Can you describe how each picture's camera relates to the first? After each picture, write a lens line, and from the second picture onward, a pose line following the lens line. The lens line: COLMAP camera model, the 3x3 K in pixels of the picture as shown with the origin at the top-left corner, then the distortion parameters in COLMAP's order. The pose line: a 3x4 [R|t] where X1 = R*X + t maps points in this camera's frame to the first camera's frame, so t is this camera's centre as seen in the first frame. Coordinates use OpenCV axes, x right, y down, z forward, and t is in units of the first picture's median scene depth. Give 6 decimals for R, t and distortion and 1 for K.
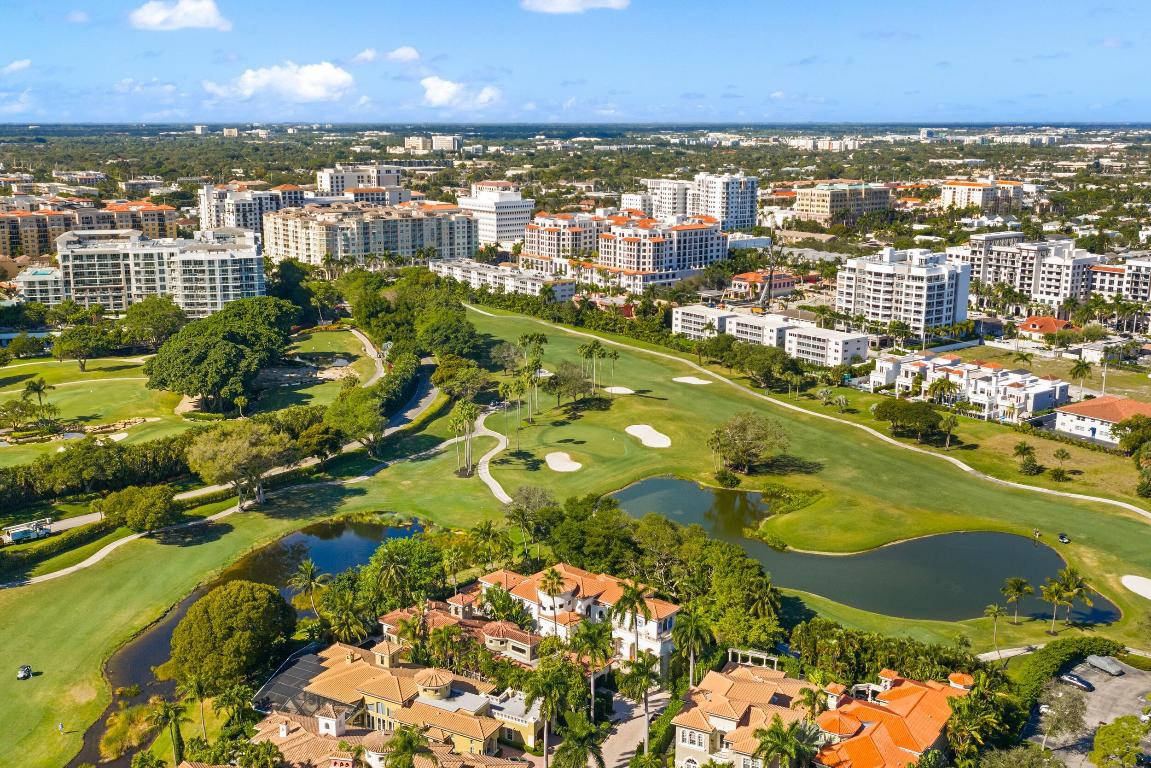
lens RADIAL K [[1168.9, 0, 572.2], [0, 1168.9, 381.4], [0, 0, 1]] dist [0.027910, 0.000000]
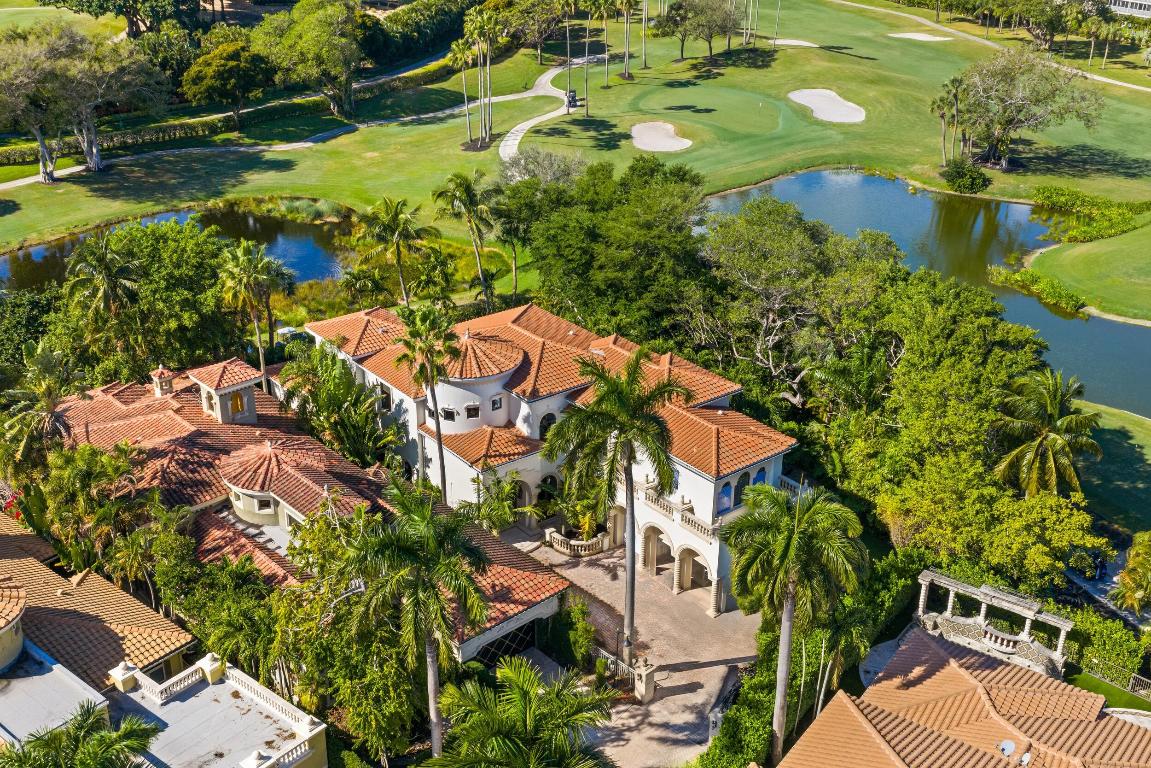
lens RADIAL K [[1168.9, 0, 575.5], [0, 1168.9, 391.2], [0, 0, 1]] dist [0.027910, 0.000000]
pose [[0.981814, 0.077414, -0.173344, 0.080555], [-0.039114, 0.975979, 0.214326, 0.095576], [0.185772, -0.203648, 0.961258, 0.594881]]
